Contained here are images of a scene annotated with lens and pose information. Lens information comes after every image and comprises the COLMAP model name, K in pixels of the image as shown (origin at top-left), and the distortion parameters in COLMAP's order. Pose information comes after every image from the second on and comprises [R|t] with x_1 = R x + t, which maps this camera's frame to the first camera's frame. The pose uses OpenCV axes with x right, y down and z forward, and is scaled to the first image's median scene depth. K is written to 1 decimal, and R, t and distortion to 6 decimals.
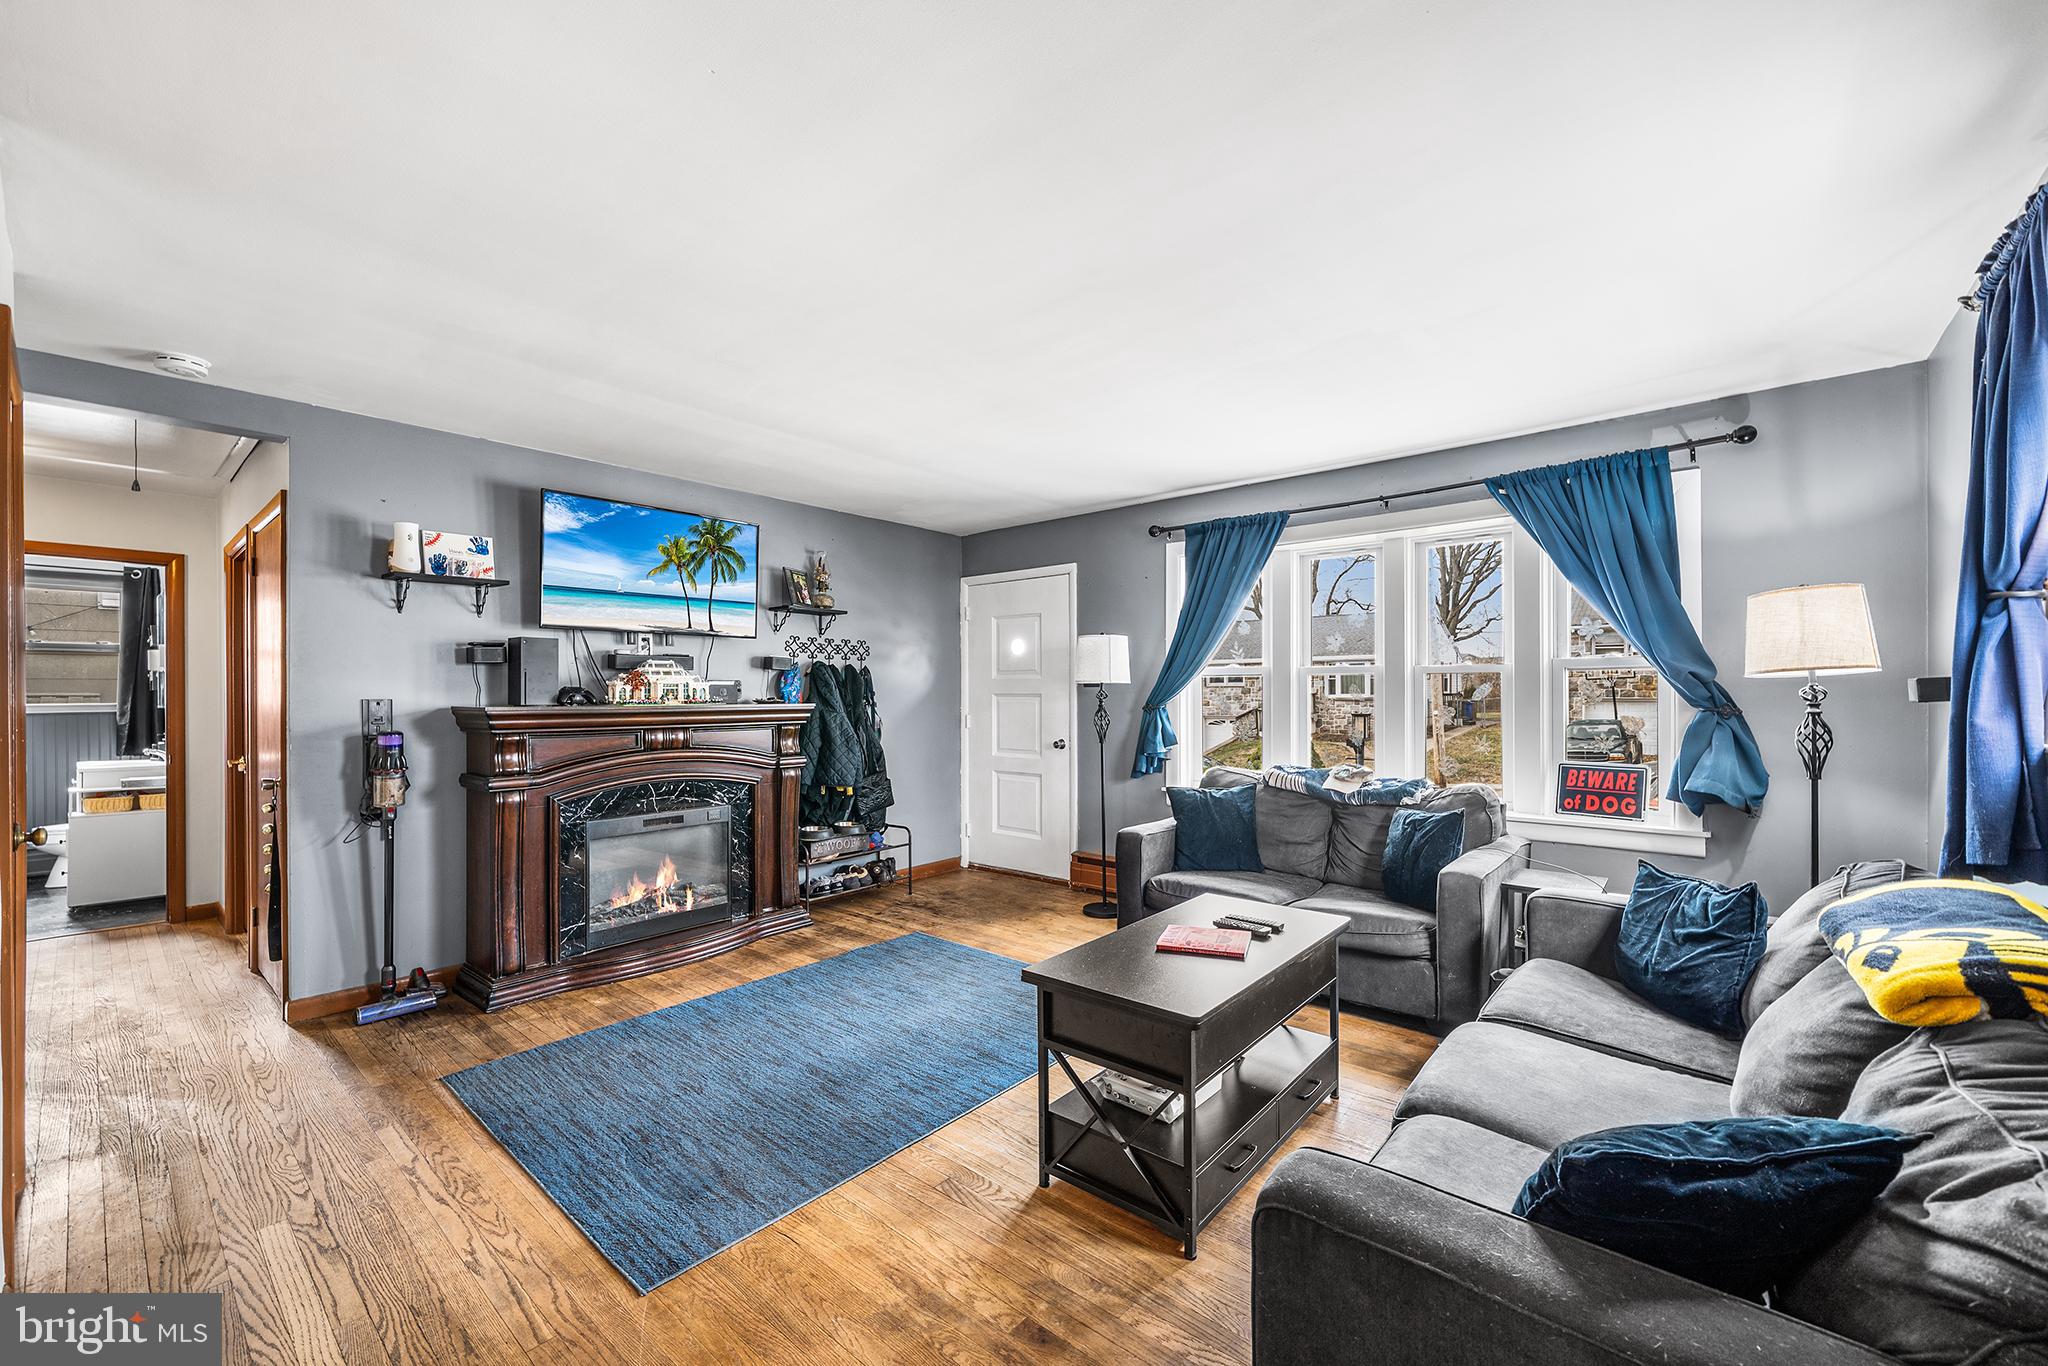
lens RADIAL K [[814.3, 0, 1033.3], [0, 814.3, 693.3], [0, 0, 1]] dist [-0.000073, -0.002149]
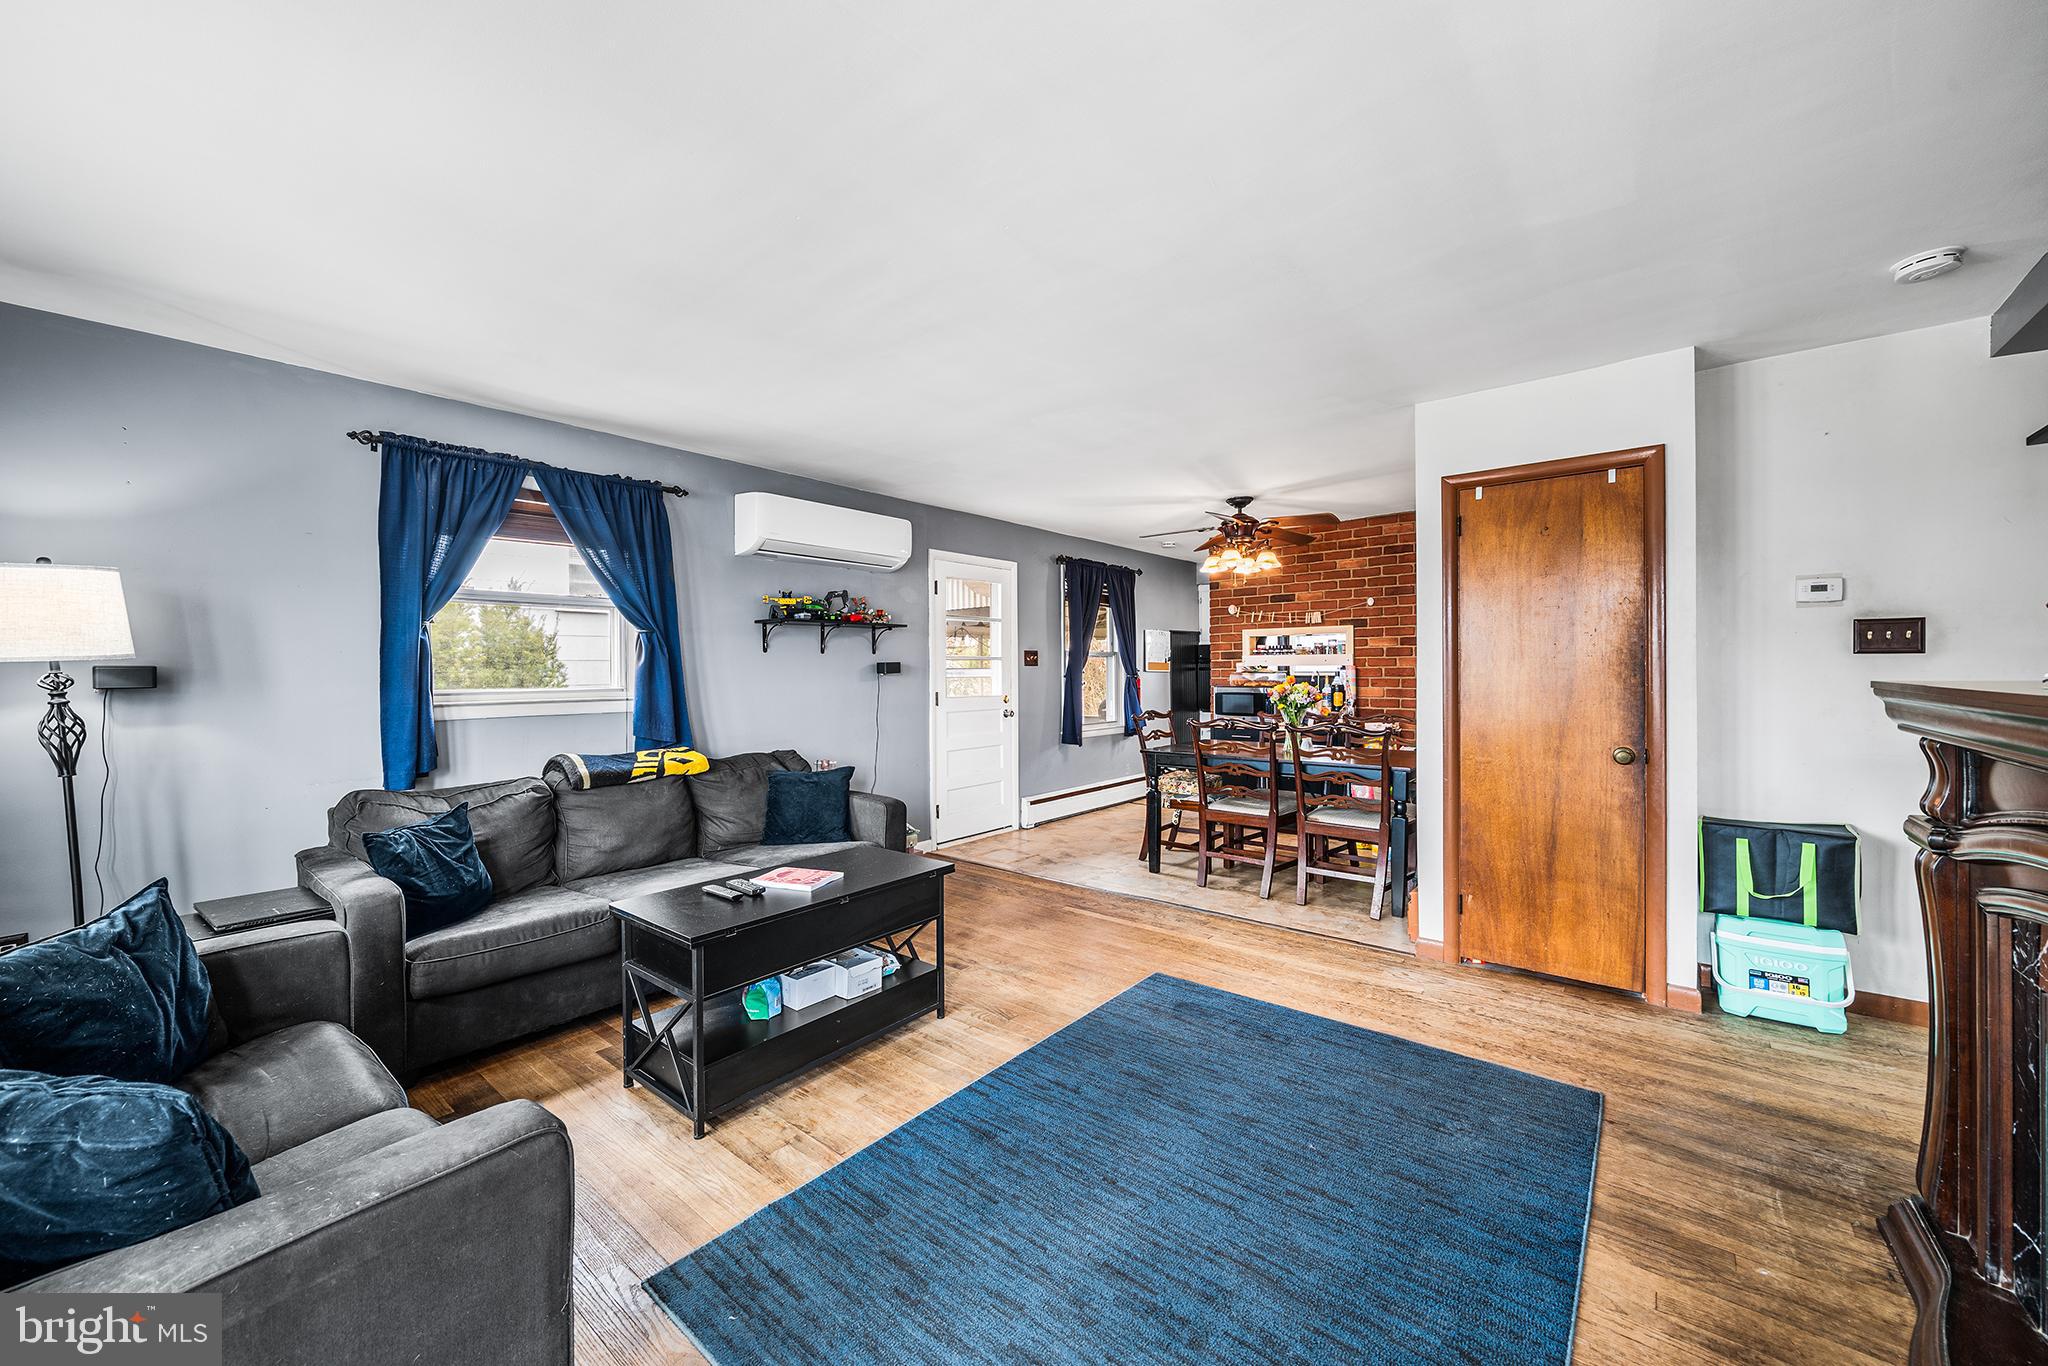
lens RADIAL K [[793.3, 0, 1050.2], [0, 793.3, 677.3], [0, 0, 1]] dist [-0.000889, -0.000893]
pose [[-0.998722, 0.013454, -0.048723, -0.064797], [0.012791, 0.999822, 0.013892, -0.002446], [0.048901, 0.013251, -0.998716, 1.330314]]
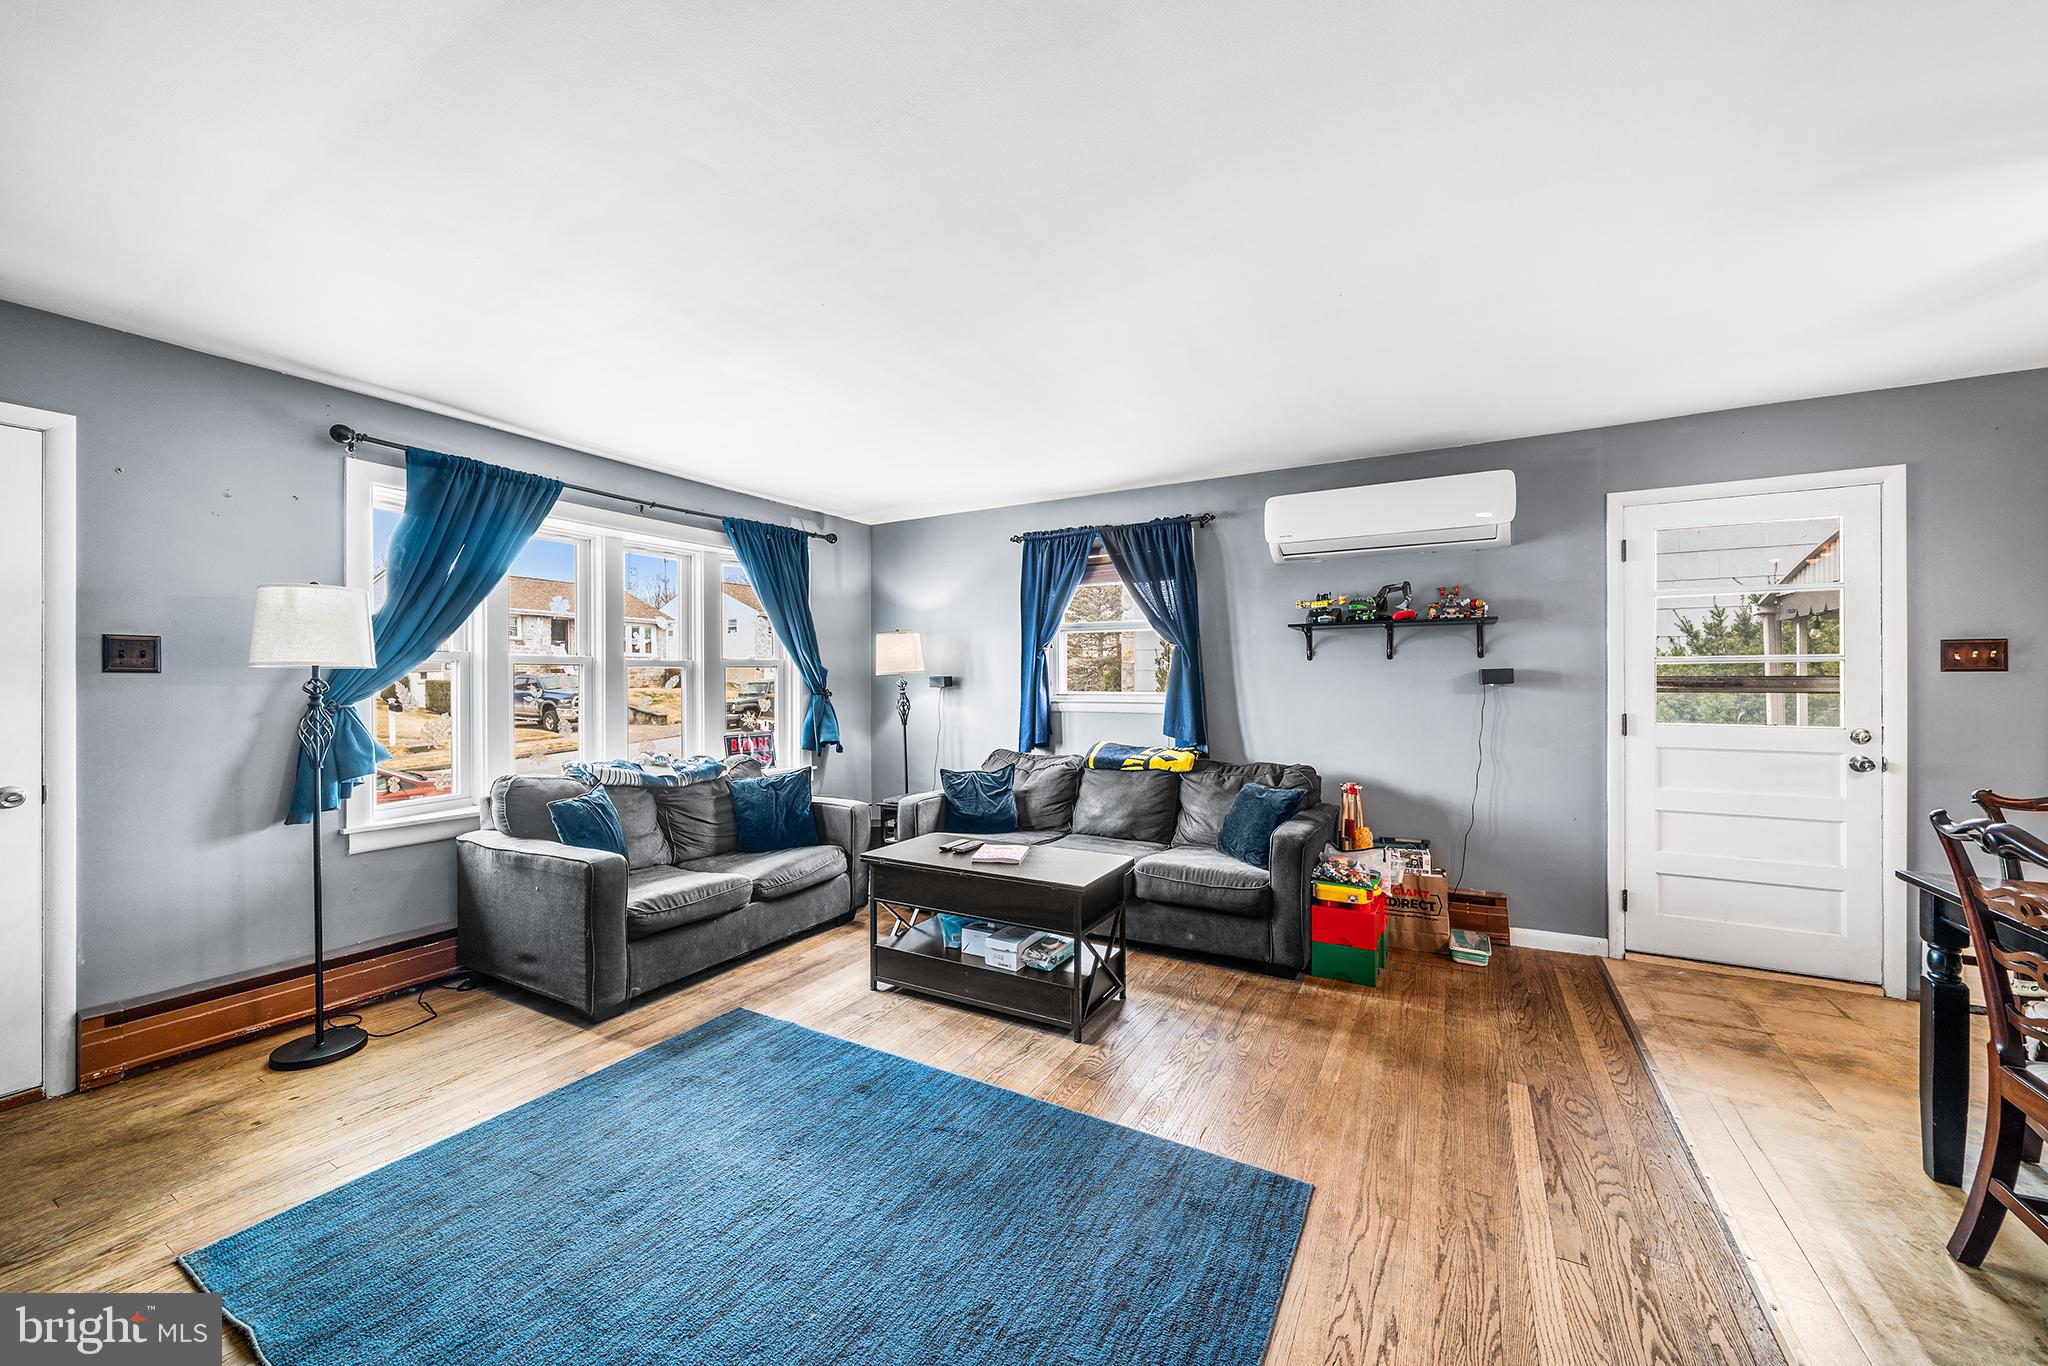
lens RADIAL K [[776.3, 0, 1000.8], [0, 776.3, 684.4], [0, 0, 1]] dist [-0.011598, 0.000723]
pose [[-0.169197, 0.000404, 0.985582, -0.694217], [0.005742, 0.999983, 0.000576, 0.002190], [-0.985566, 0.005756, -0.169196, 0.751097]]
